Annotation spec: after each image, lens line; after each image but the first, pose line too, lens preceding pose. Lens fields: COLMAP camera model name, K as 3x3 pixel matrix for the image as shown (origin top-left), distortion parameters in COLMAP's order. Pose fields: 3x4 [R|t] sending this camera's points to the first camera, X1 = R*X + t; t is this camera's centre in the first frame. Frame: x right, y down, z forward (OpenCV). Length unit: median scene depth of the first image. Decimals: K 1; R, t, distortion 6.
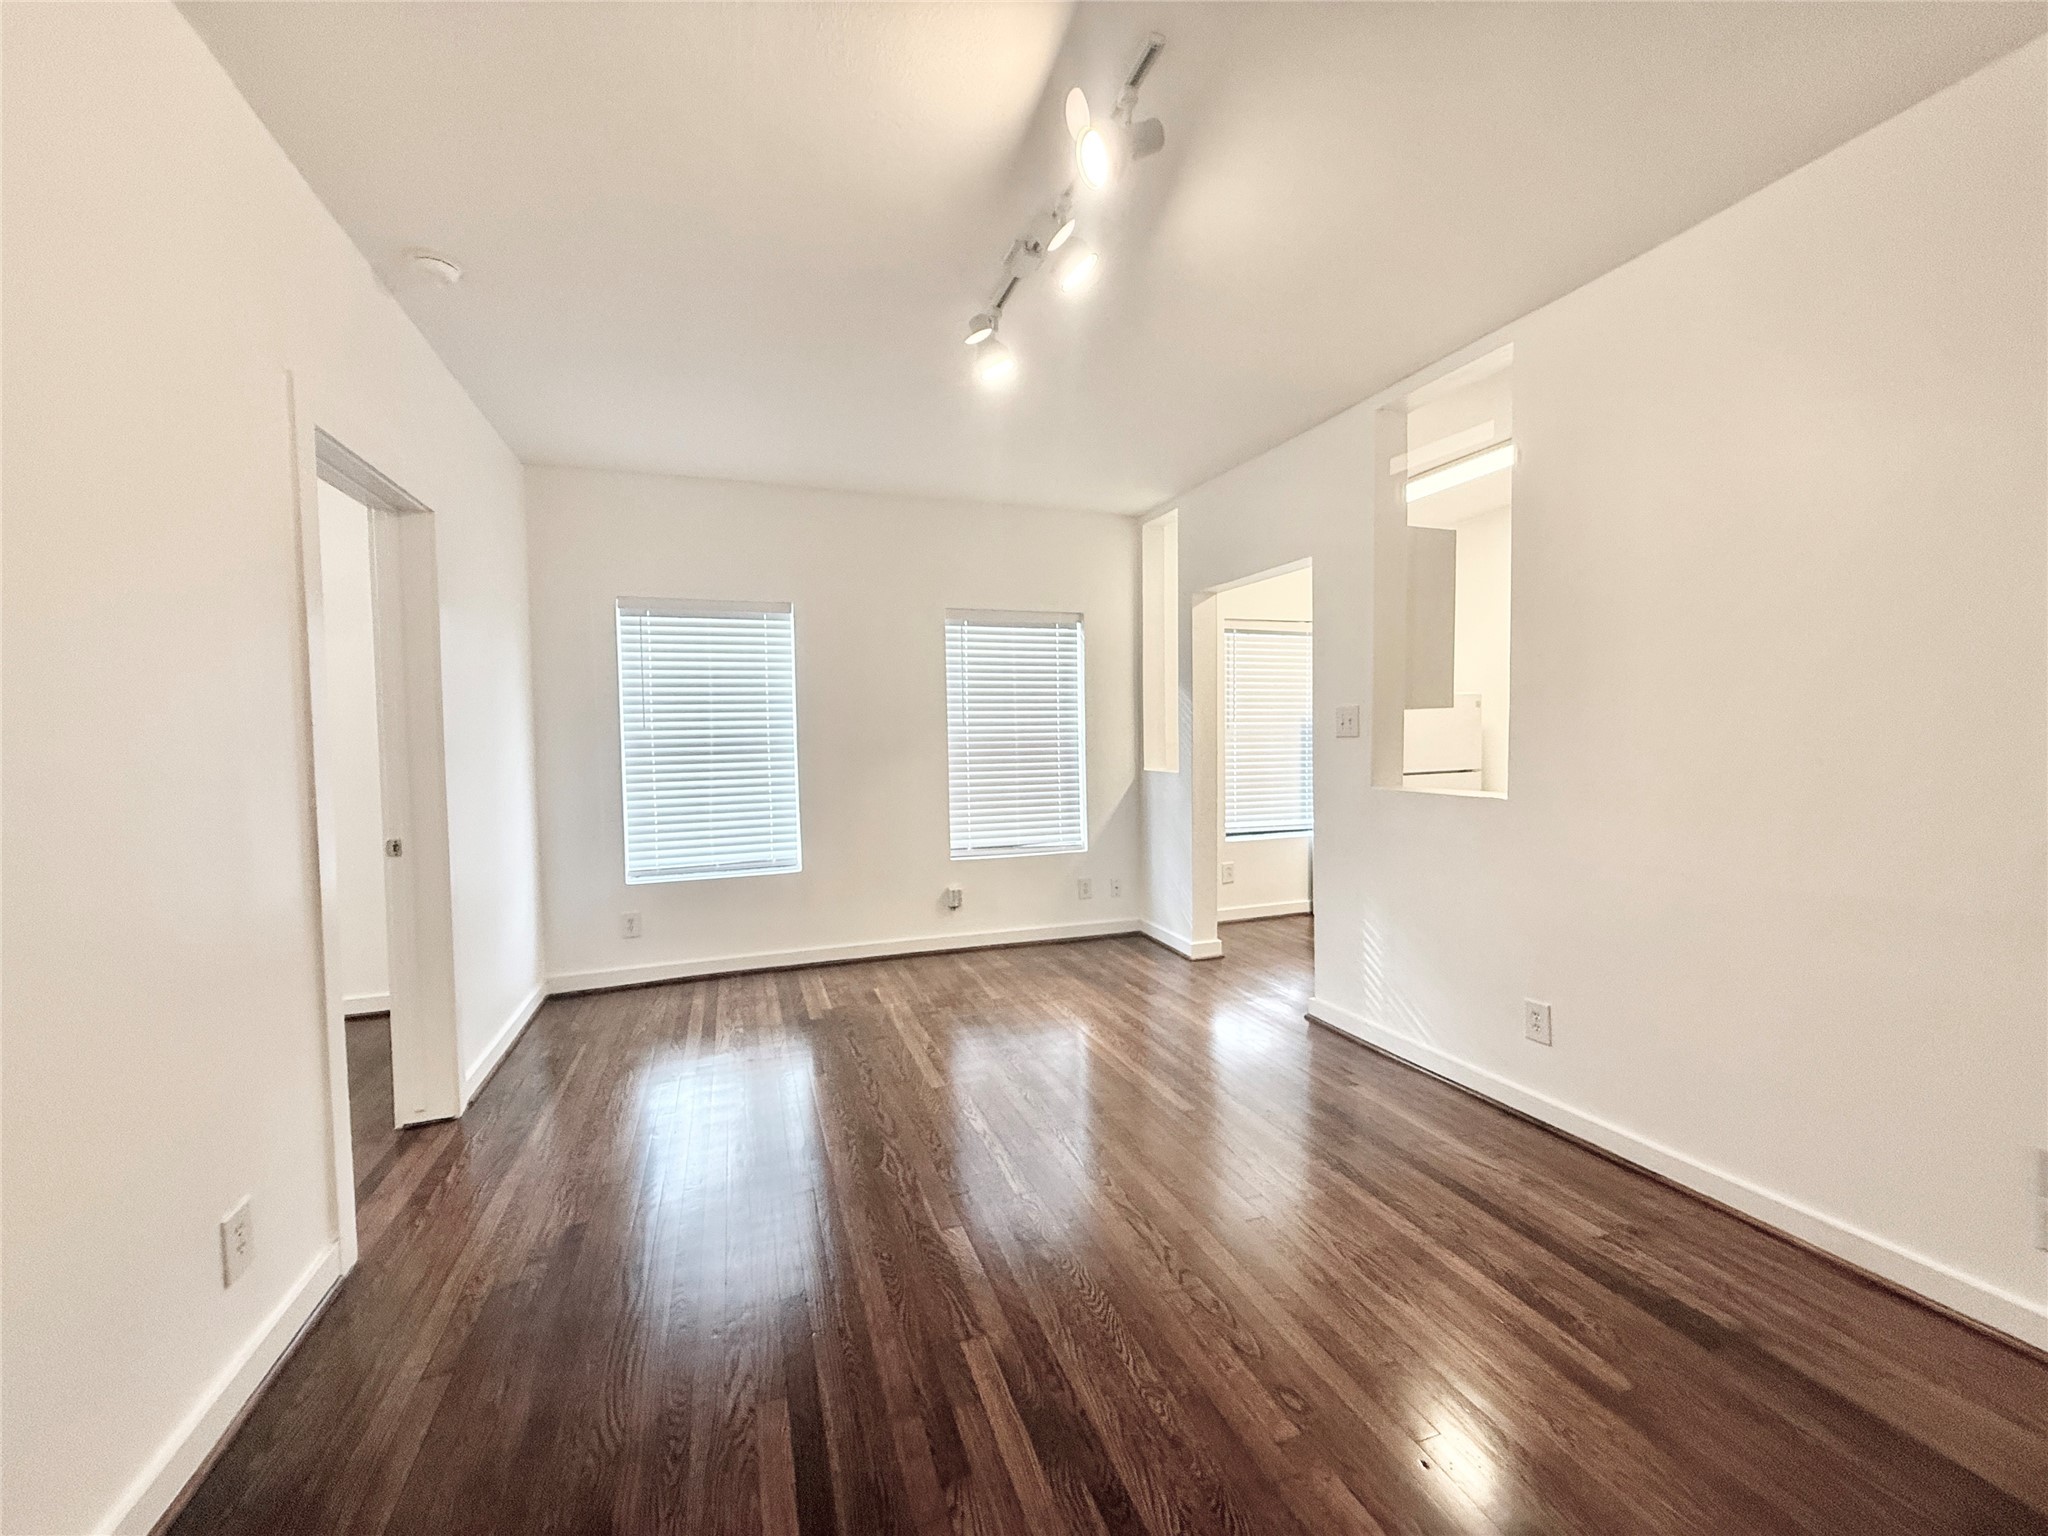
lens RADIAL K [[813.5, 0, 1022.2], [0, 813.5, 777.0], [0, 0, 1]] dist [0.000217, -0.000238]
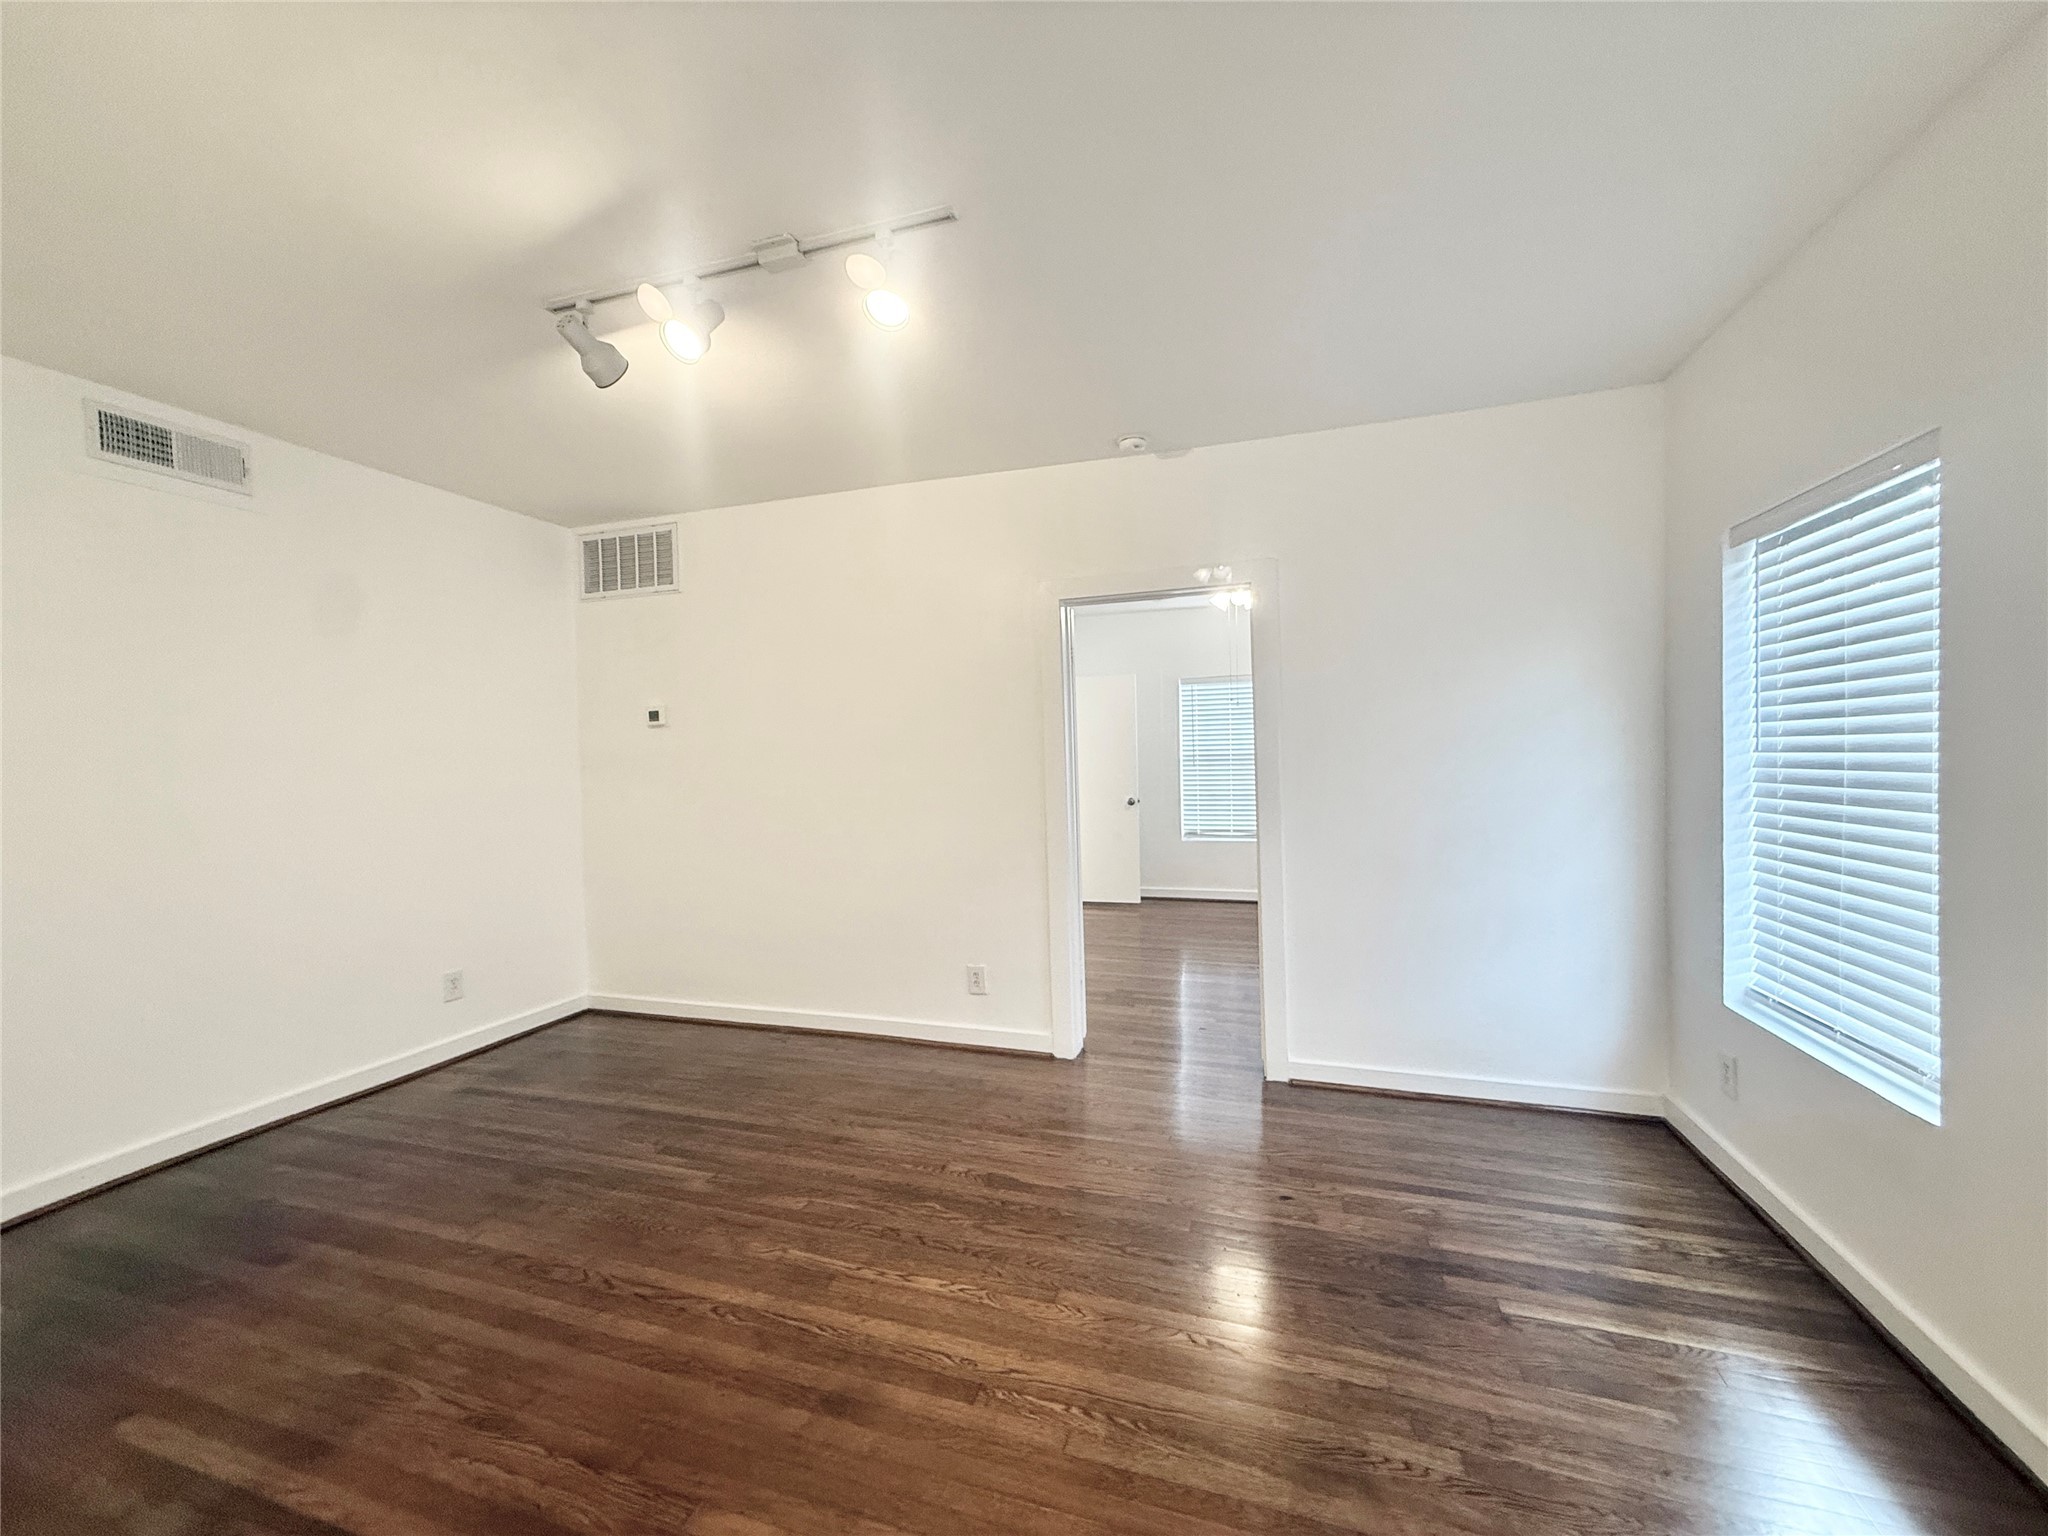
lens RADIAL K [[813.5, 0, 1018.9], [0, 813.5, 756.1], [0, 0, 1]] dist [0.000217, -0.000238]
pose [[-0.613894, 0.035100, -0.788607, 0.387343], [-0.010869, 0.998540, 0.052904, -0.099303], [0.789313, 0.041048, -0.612617, 1.192411]]
